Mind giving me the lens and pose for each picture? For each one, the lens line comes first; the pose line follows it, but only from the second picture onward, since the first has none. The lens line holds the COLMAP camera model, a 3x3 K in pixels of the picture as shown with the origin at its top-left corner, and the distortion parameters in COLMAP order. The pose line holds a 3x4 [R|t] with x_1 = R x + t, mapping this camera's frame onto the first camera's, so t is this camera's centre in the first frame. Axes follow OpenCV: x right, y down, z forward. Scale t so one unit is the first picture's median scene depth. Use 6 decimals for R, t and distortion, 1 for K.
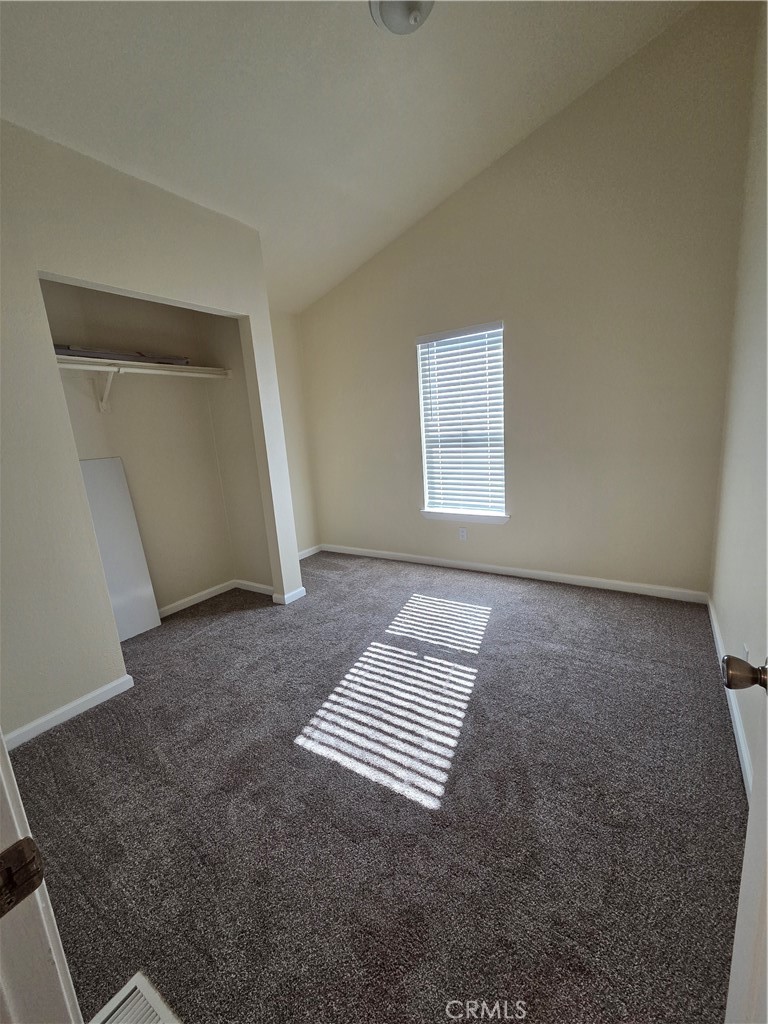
lens RADIAL K [[421.7, 0, 382.7], [0, 421.7, 511.7], [0, 0, 1]] dist [0.002530, -0.001433]
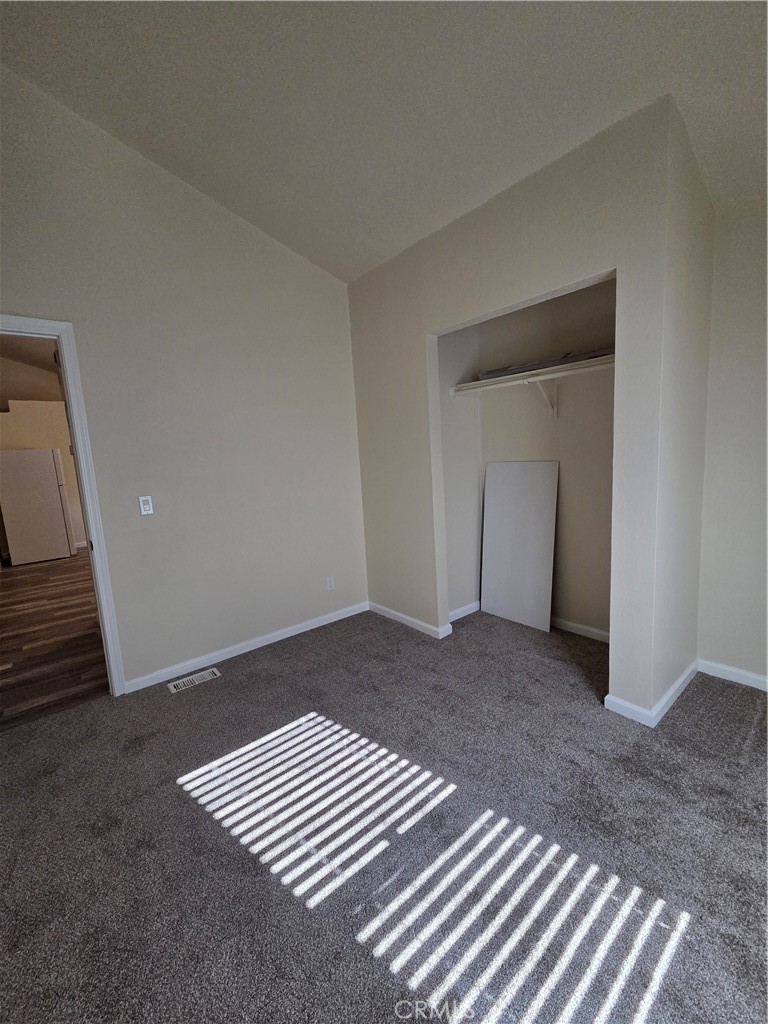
lens RADIAL K [[421.7, 0, 382.8], [0, 421.7, 509.2], [0, 0, 1]] dist [0.002530, -0.001433]
pose [[-0.294836, 0.219477, -0.930001, 0.572816], [-0.119313, 0.957192, 0.263720, -0.285991], [0.948070, 0.188715, -0.256028, 1.070392]]
